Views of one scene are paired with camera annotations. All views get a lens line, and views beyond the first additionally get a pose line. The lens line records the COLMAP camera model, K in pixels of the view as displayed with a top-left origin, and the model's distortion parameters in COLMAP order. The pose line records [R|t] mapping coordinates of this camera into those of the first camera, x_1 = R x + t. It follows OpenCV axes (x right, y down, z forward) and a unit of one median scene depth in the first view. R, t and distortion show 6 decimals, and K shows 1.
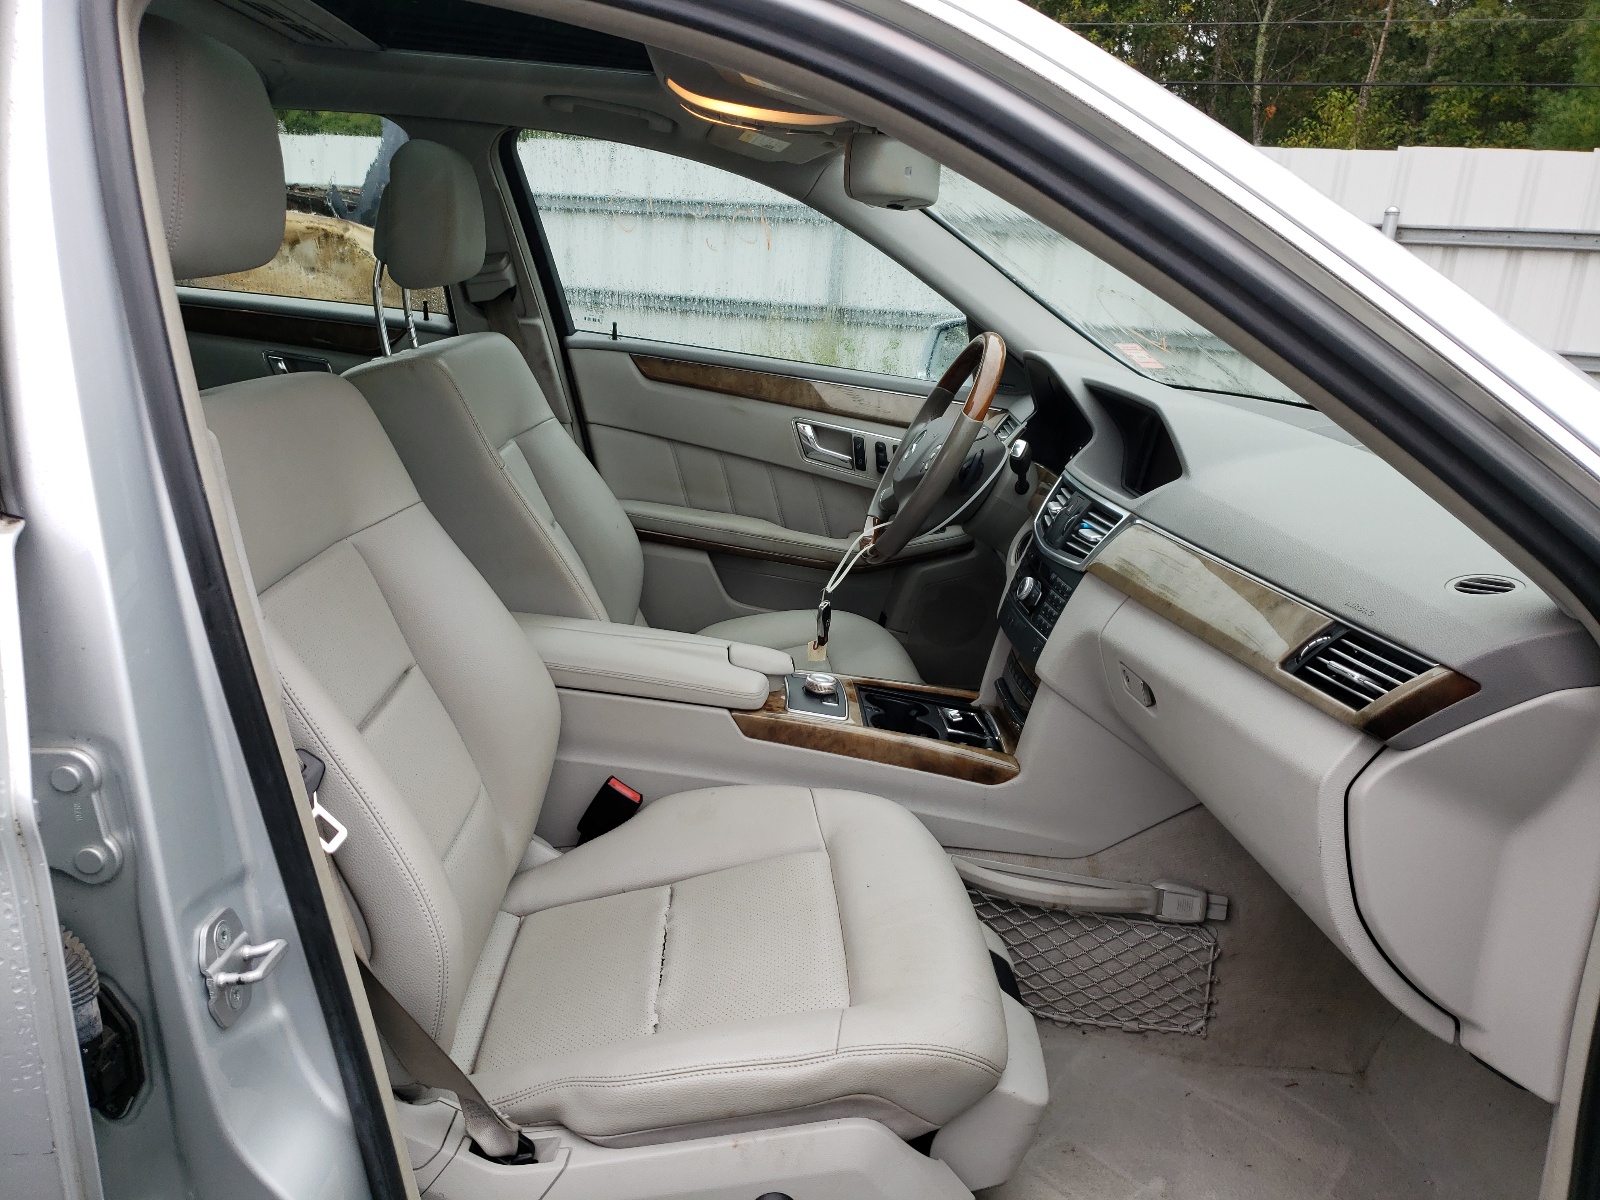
lens RADIAL K [[1205.6, 0, 772.1], [0, 1205.6, 598.9], [0, 0, 1]] dist [-0.002377, -0.004229]
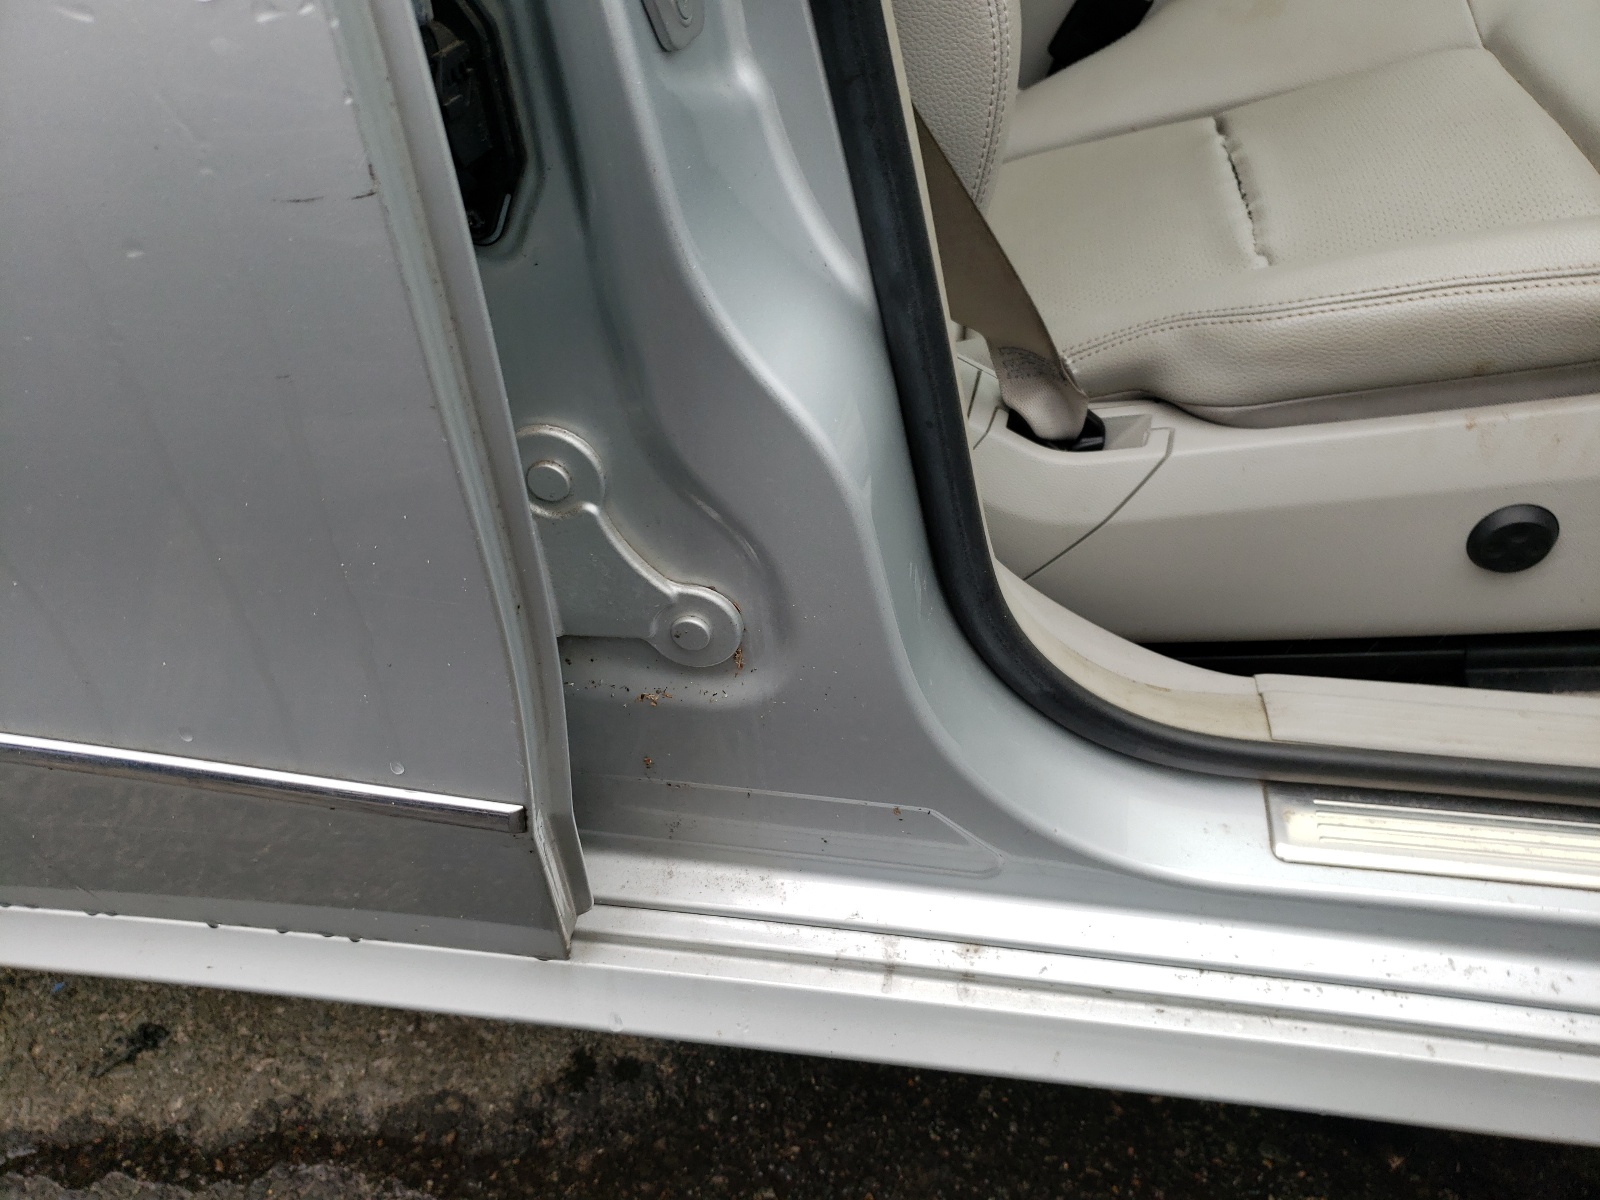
lens RADIAL K [[1210.3, 0, 800.0], [0, 1210.3, 600.0], [0, 0, 1]] dist [-0.000162, -0.000414]
pose [[0.983444, 0.040168, -0.176706, -0.242685], [0.034956, 0.914759, 0.402484, 0.284446], [0.177810, -0.401997, 0.898210, 0.383723]]
